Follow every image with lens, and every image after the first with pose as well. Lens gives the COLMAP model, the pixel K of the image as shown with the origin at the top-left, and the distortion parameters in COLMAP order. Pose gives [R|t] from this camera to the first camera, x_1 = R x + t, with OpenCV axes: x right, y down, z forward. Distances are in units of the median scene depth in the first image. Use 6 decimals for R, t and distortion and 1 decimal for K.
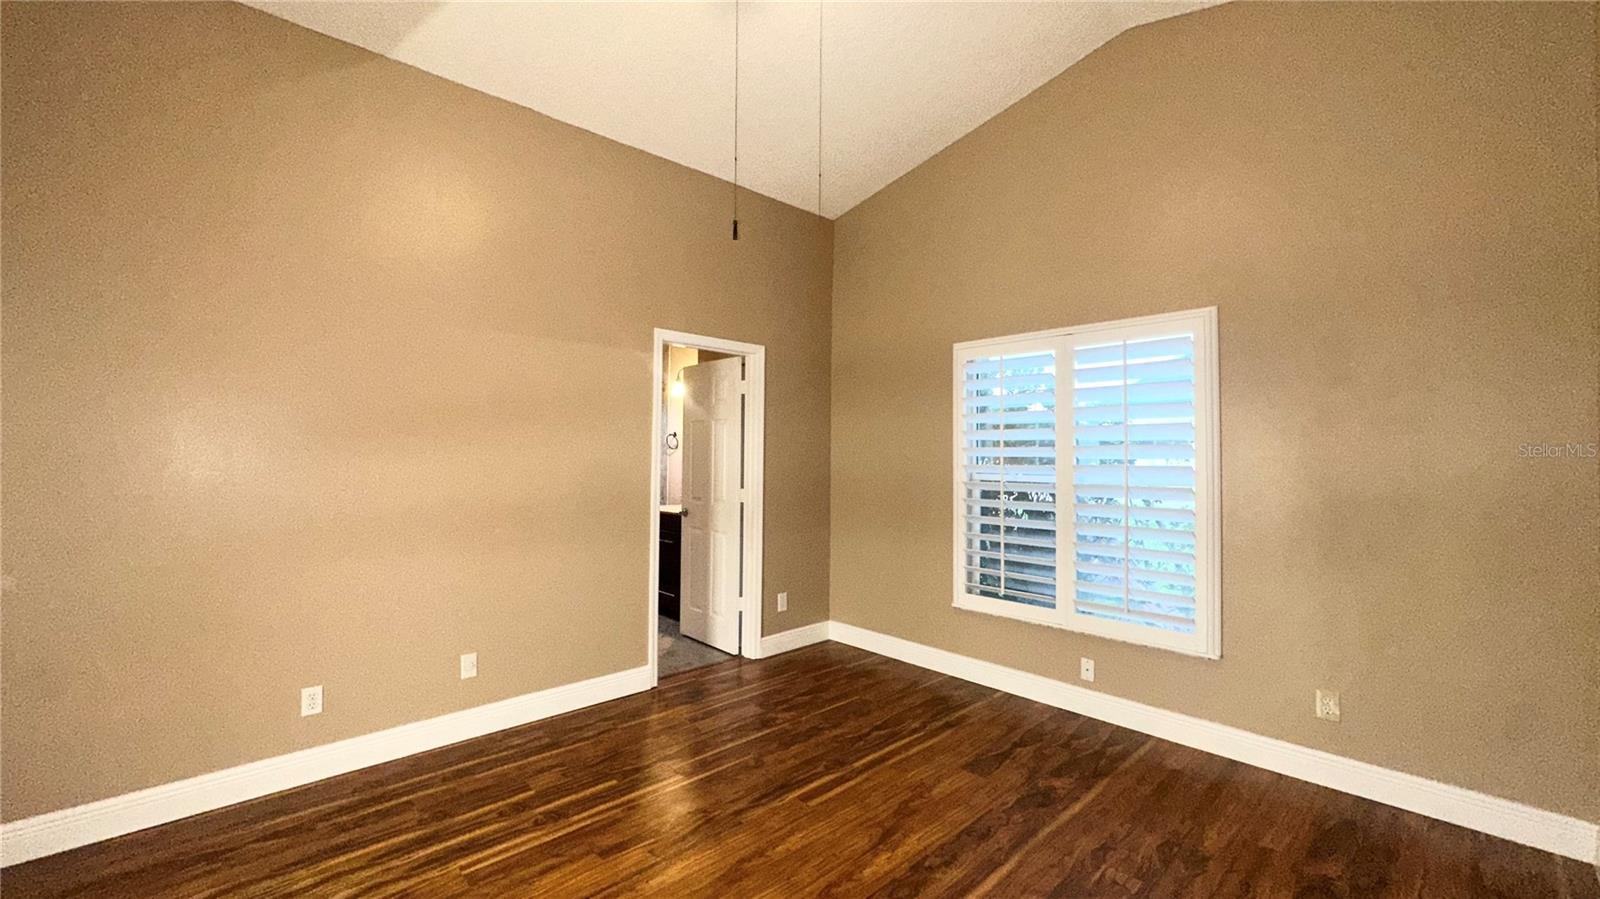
lens RADIAL K [[639.1, 0, 808.8], [0, 639.1, 450.8], [0, 0, 1]] dist [-0.000836, 0.000170]
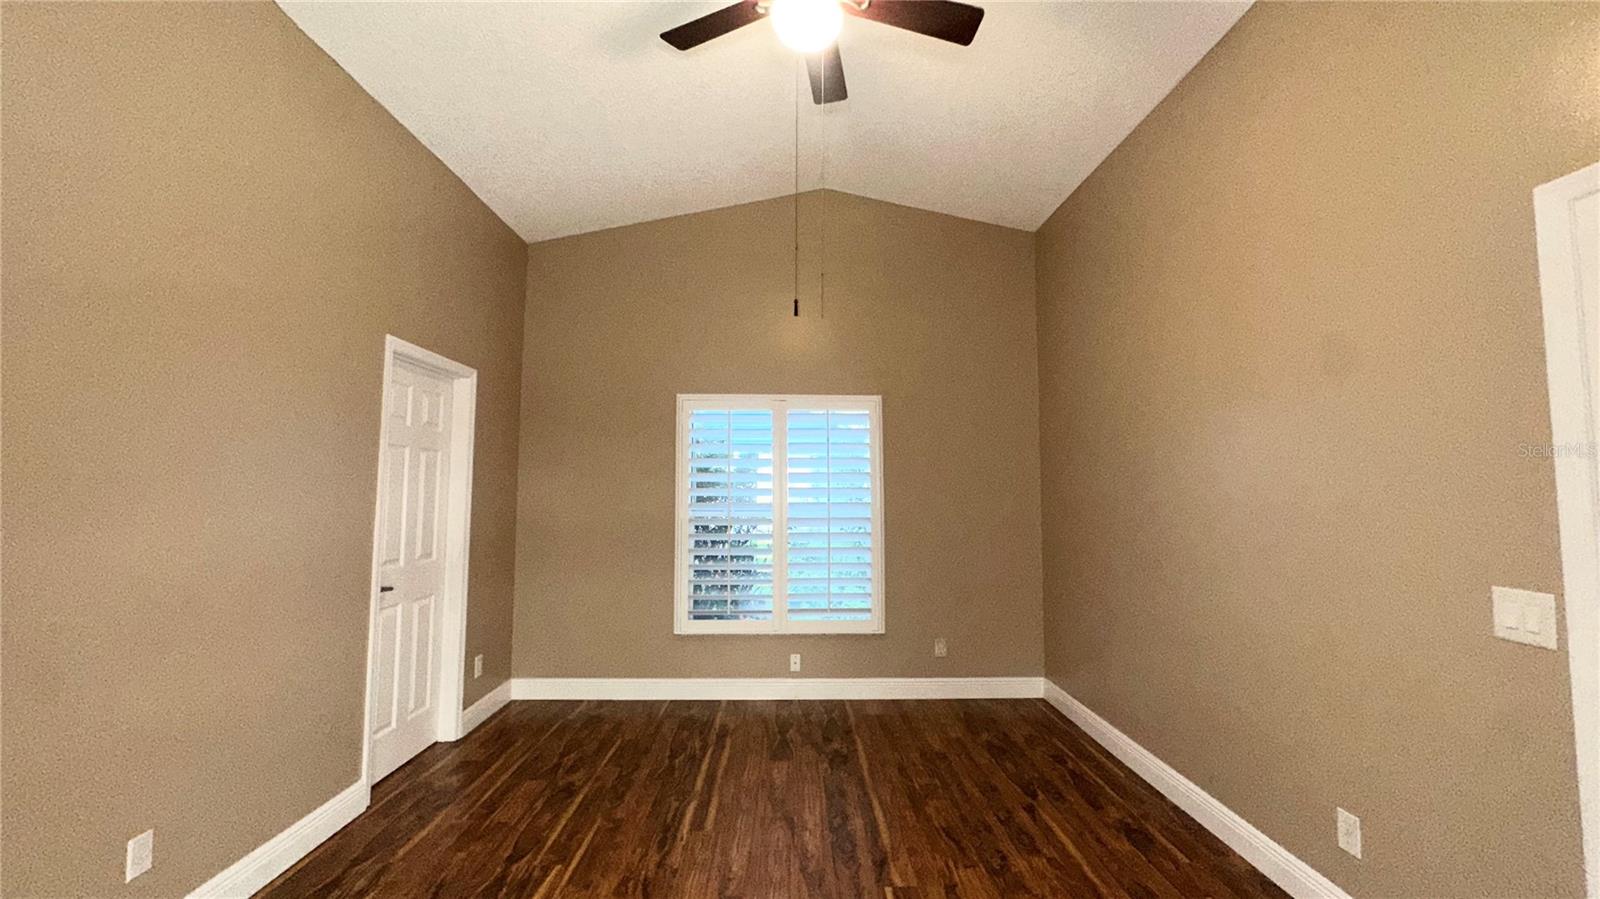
lens RADIAL K [[639.1, 0, 799.8], [0, 639.1, 445.9], [0, 0, 1]] dist [-0.000836, 0.000170]
pose [[0.673348, 0.051663, 0.737518, -0.535704], [-0.006267, 0.997919, -0.064182, -0.009447], [-0.739299, 0.038595, 0.672270, 0.117199]]
